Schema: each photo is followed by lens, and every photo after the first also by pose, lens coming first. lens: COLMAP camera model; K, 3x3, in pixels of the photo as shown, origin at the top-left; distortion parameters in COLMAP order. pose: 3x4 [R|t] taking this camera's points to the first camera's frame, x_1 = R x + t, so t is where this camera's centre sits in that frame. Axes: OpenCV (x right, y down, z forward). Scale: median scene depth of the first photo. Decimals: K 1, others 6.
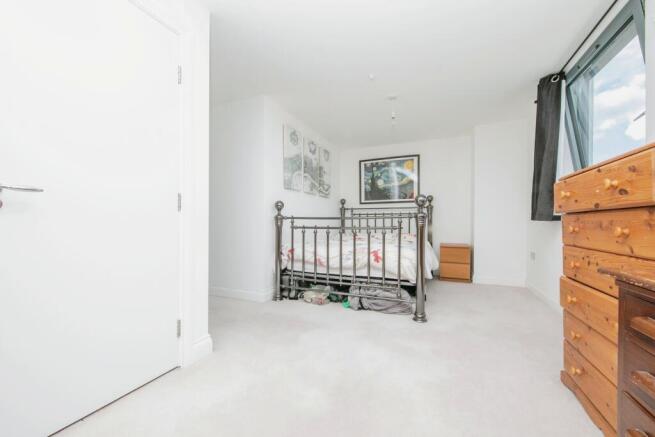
lens RADIAL K [[266.7, 0, 328.7], [0, 266.7, 221.3], [0, 0, 1]] dist [0.000258, -0.000082]
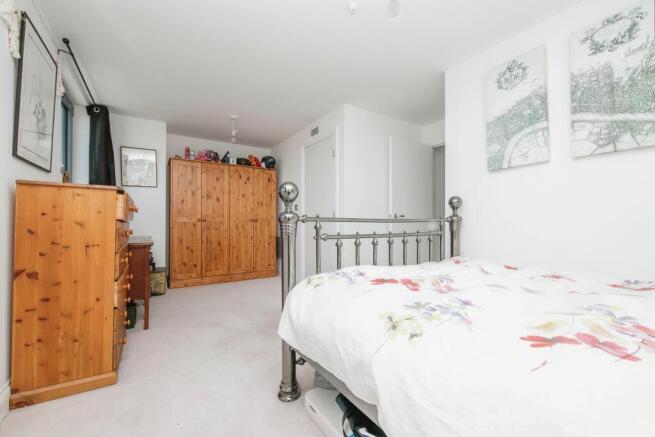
lens RADIAL K [[266.7, 0, 328.7], [0, 266.7, 221.3], [0, 0, 1]] dist [0.000258, -0.000082]
pose [[-0.538629, -0.007631, -0.842508, 0.563624], [0.004234, 0.999922, -0.011763, -0.001252], [0.842532, -0.009903, -0.538555, 1.010306]]
